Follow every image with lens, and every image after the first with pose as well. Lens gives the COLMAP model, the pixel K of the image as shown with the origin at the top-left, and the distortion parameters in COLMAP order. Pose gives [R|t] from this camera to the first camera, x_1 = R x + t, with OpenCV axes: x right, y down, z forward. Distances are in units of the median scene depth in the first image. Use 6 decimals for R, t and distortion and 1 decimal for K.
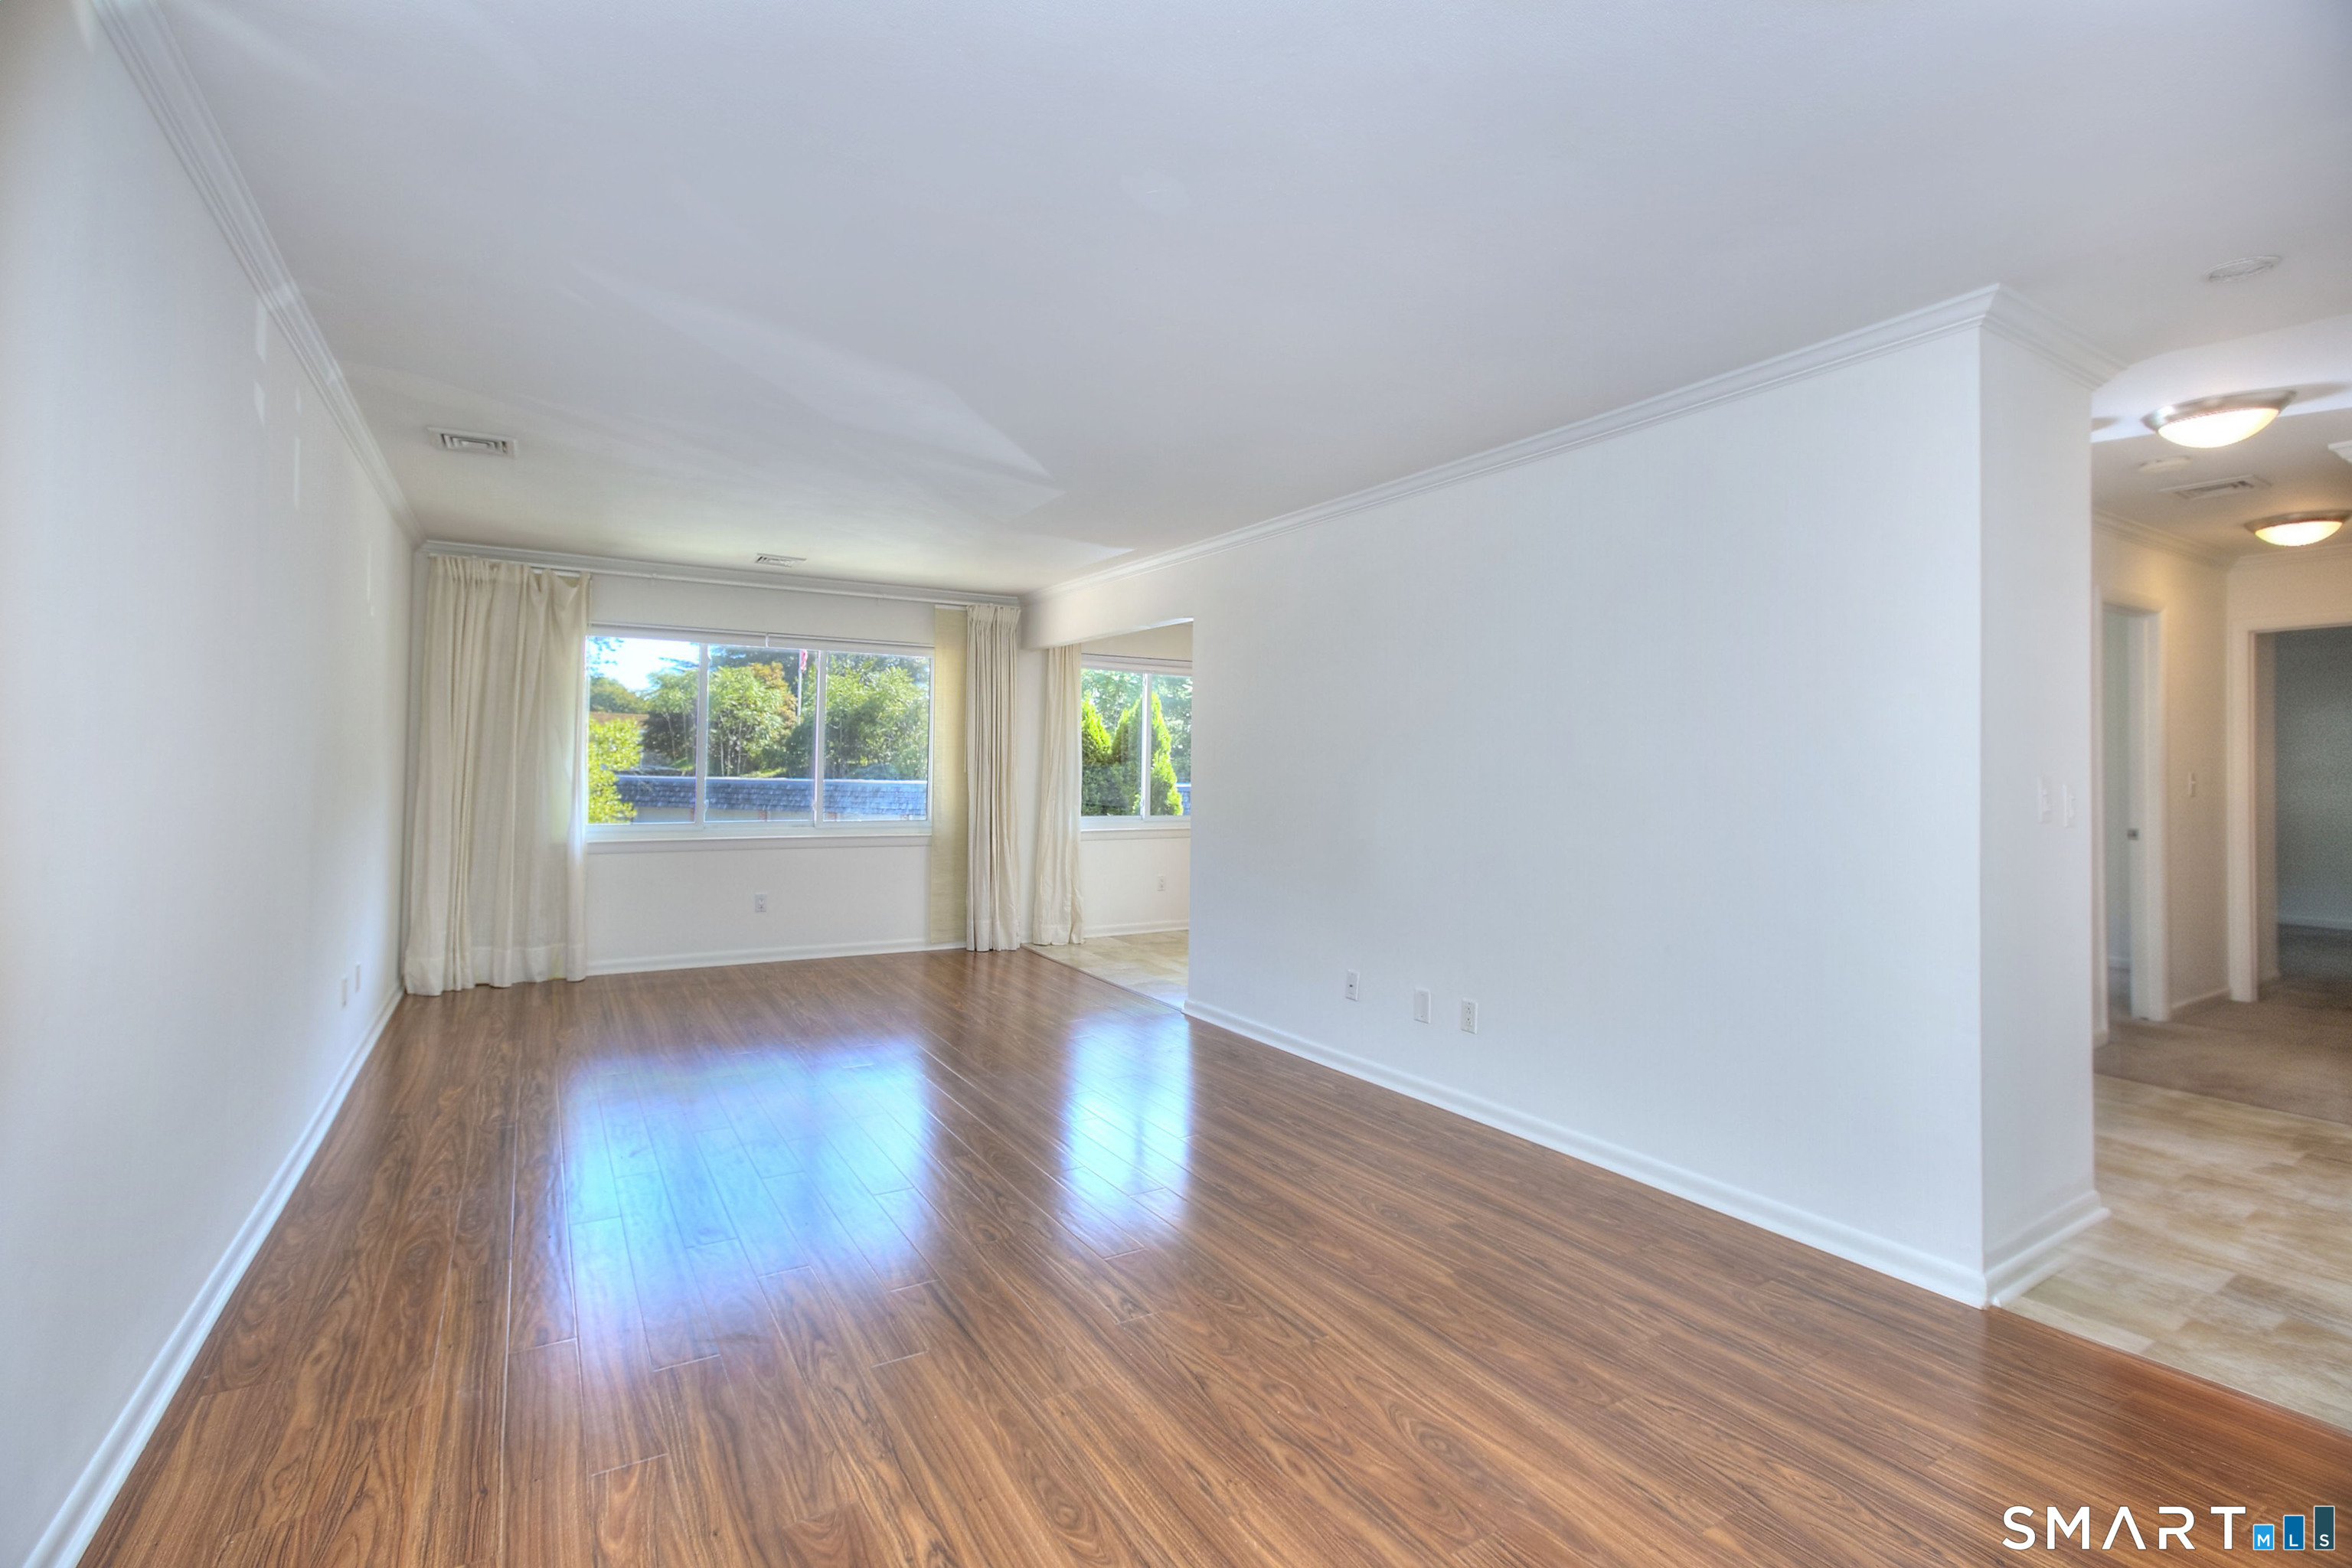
lens RADIAL K [[1098.1, 0, 1186.0], [0, 1098.1, 773.6], [0, 0, 1]] dist [-0.002250, 0.000042]
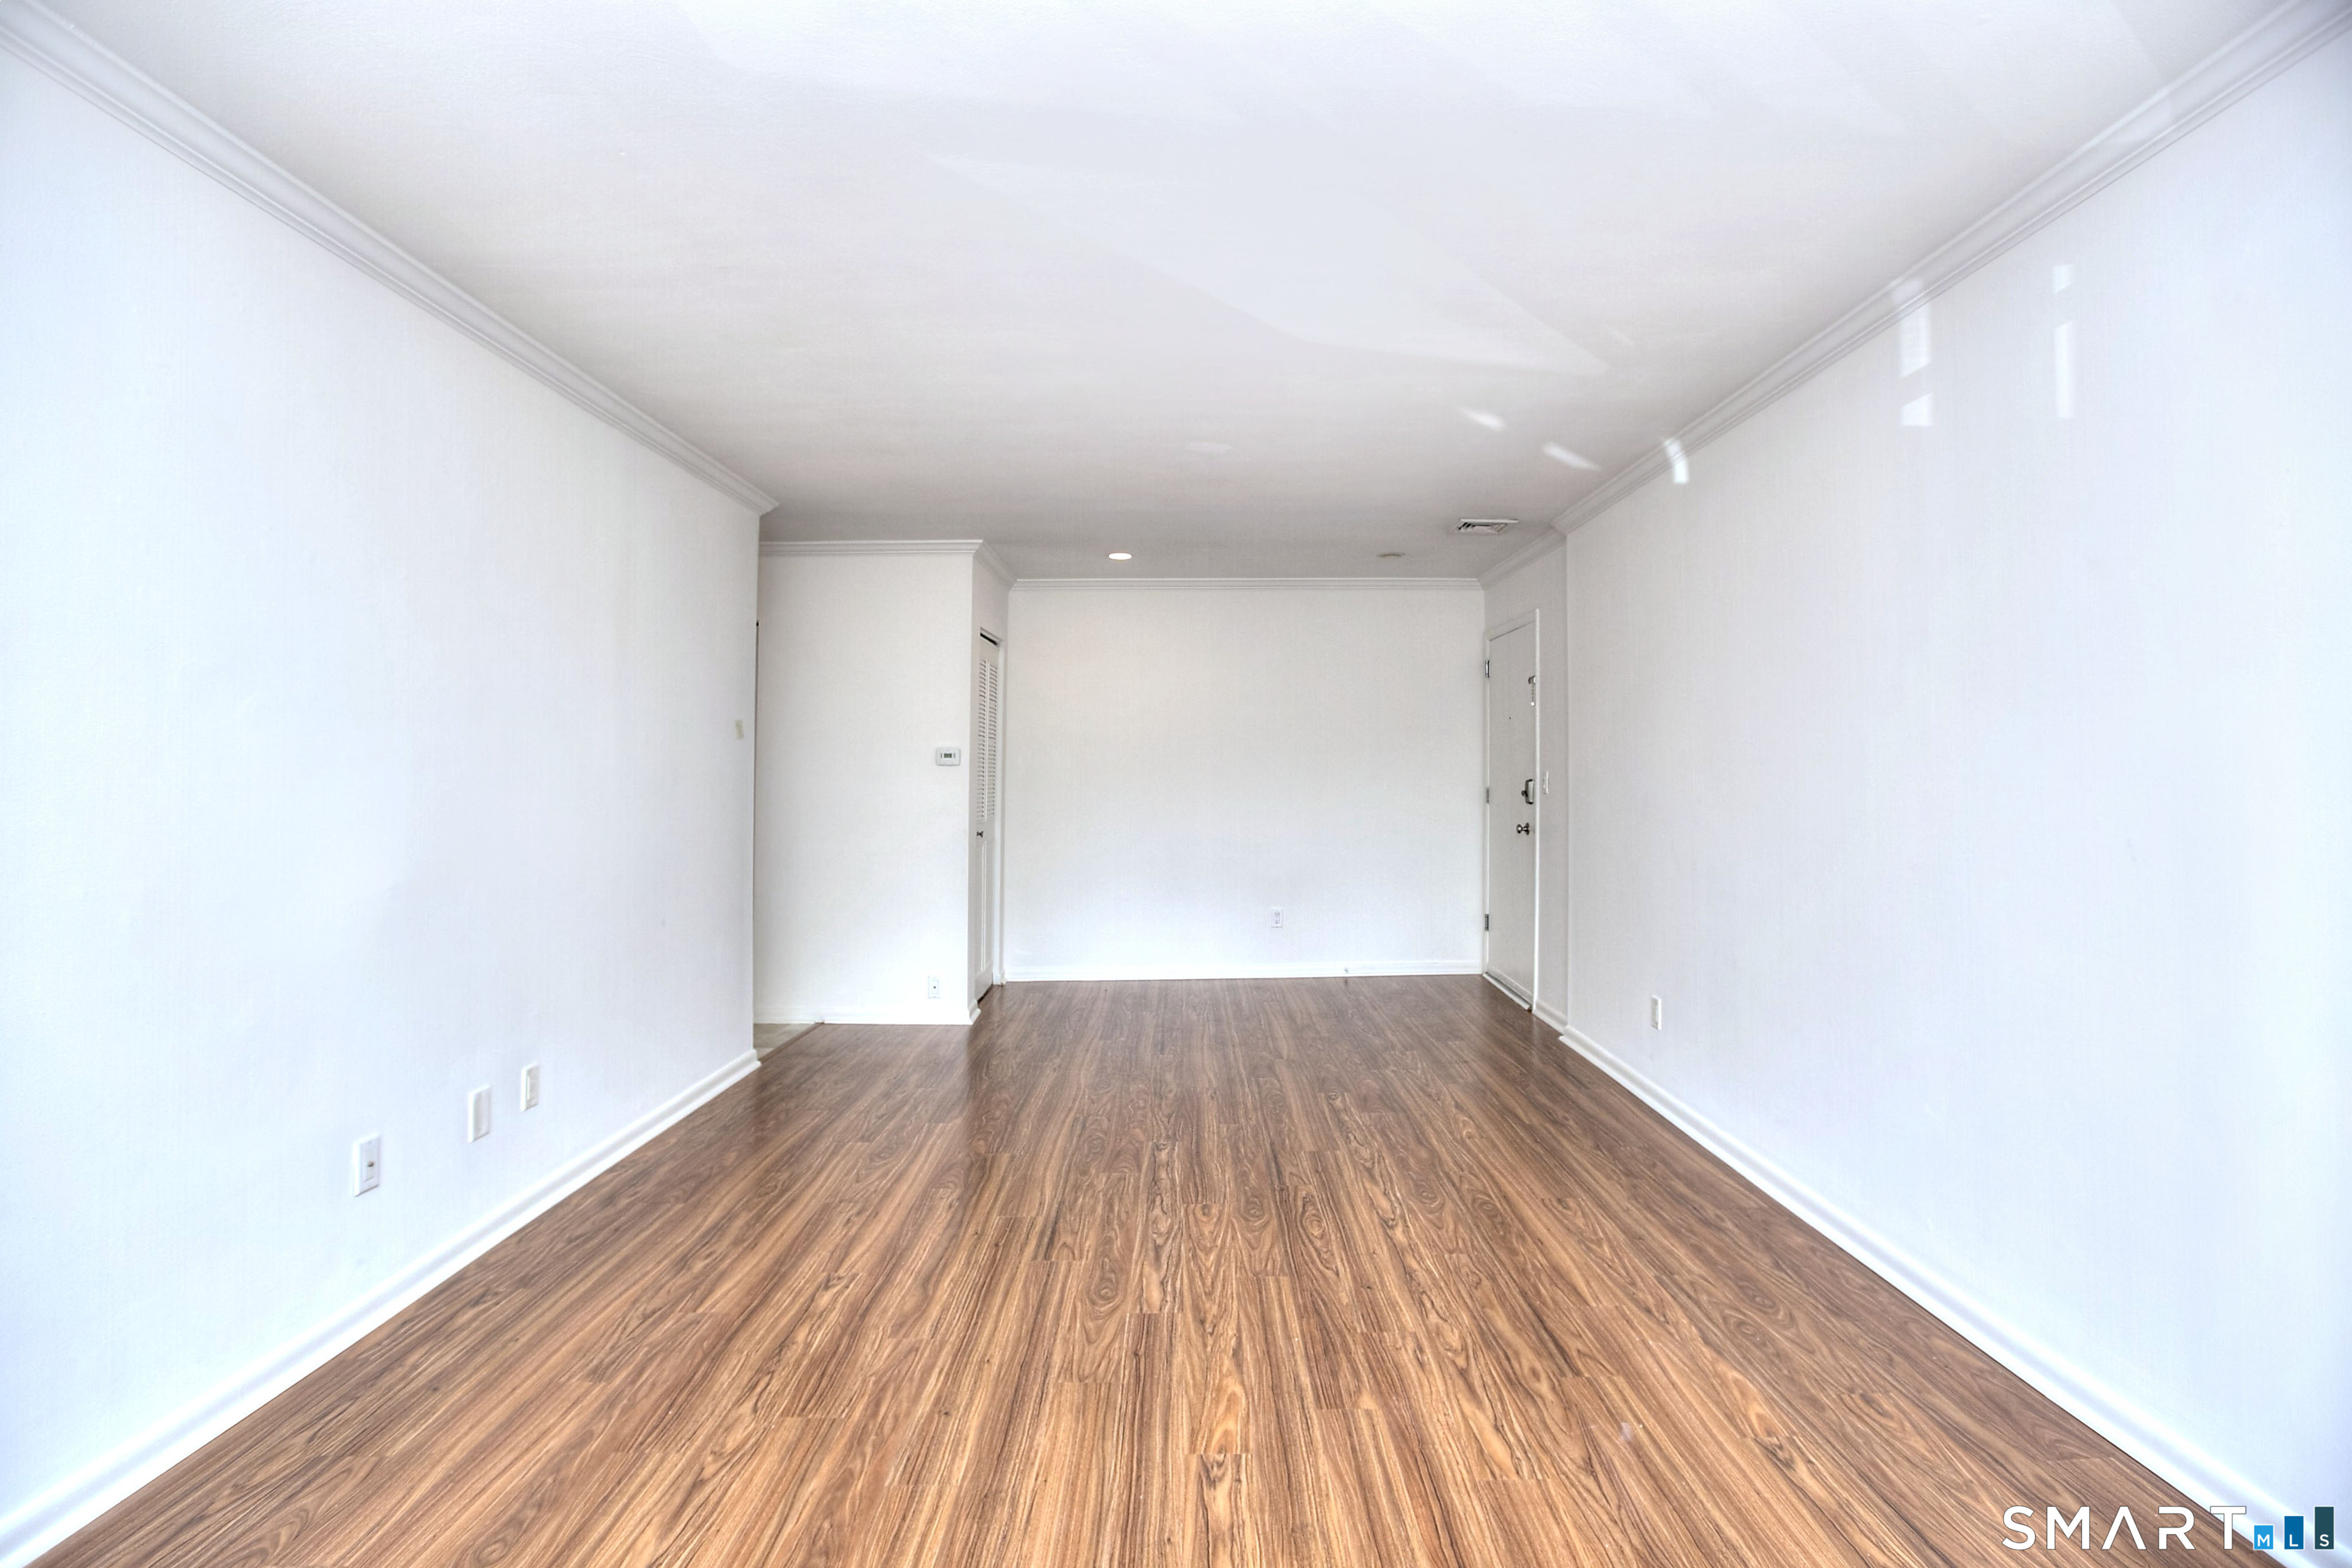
lens RADIAL K [[1098.1, 0, 1186.0], [0, 1098.1, 773.6], [0, 0, 1]] dist [-0.002250, 0.000042]
pose [[-0.854221, -0.013296, 0.519740, -0.810510], [-0.015484, 0.999880, 0.000129, -0.003342], [-0.519680, -0.007937, -0.854324, 2.191900]]
